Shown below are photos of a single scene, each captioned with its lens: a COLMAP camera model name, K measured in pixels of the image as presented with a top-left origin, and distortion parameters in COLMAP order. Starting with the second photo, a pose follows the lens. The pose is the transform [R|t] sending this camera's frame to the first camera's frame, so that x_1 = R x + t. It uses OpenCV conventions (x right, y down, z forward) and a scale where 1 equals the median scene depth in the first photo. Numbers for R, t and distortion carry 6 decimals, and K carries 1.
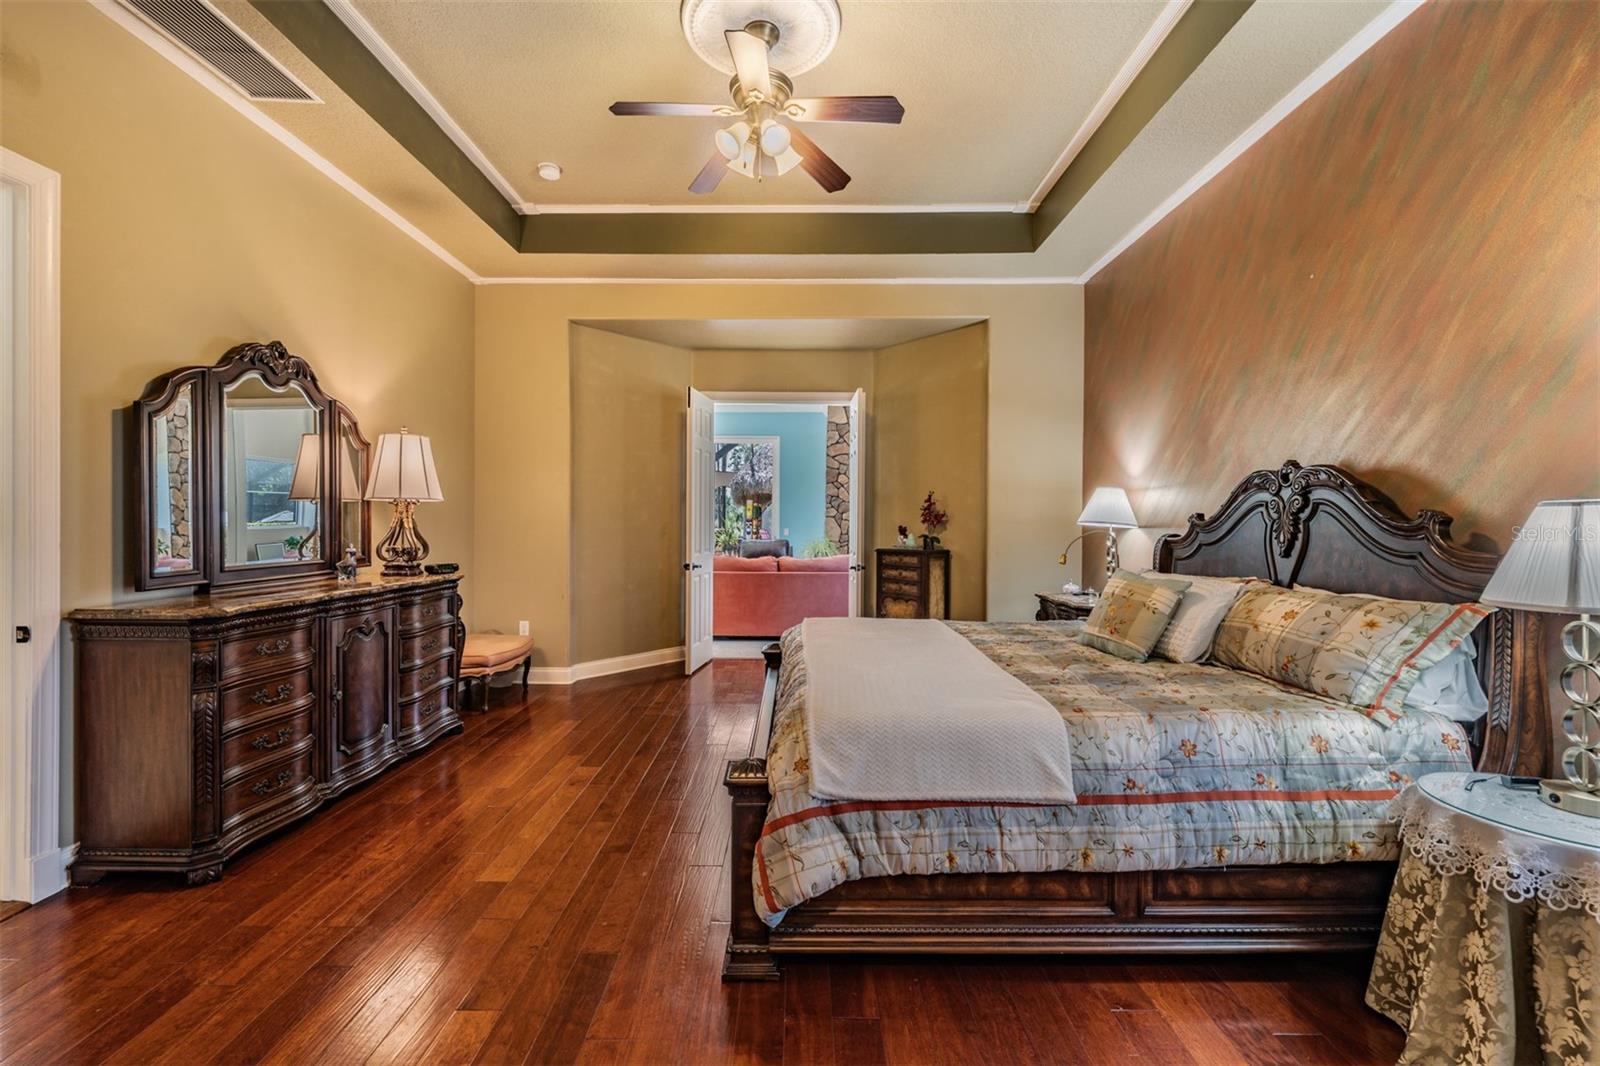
lens RADIAL K [[683.4, 0, 795.1], [0, 683.4, 518.8], [0, 0, 1]] dist [0.002813, -0.000104]
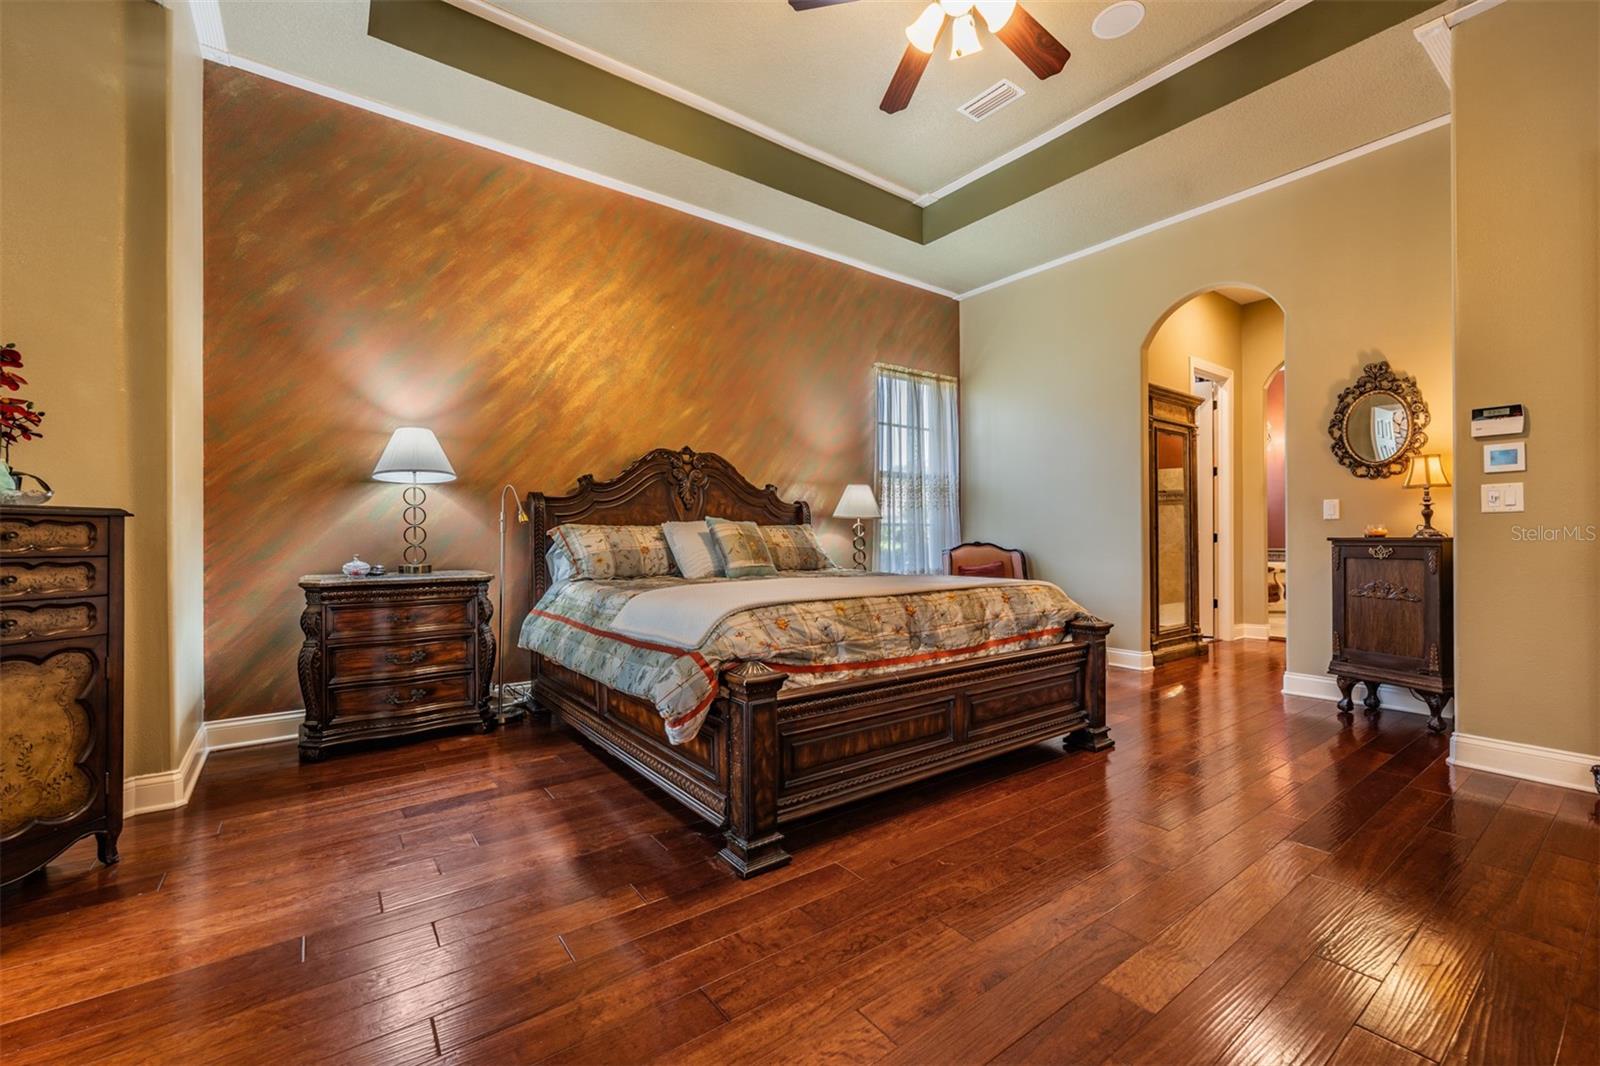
lens RADIAL K [[667.7, 0, 800.0], [0, 667.7, 533.0], [0, 0, 1]] dist [-0.000835, -0.000109]
pose [[-0.603232, 0.005824, 0.797544, -0.717085], [0.004512, 0.999982, -0.003889, 0.133647], [-0.797553, 0.001252, -0.603248, 1.987557]]
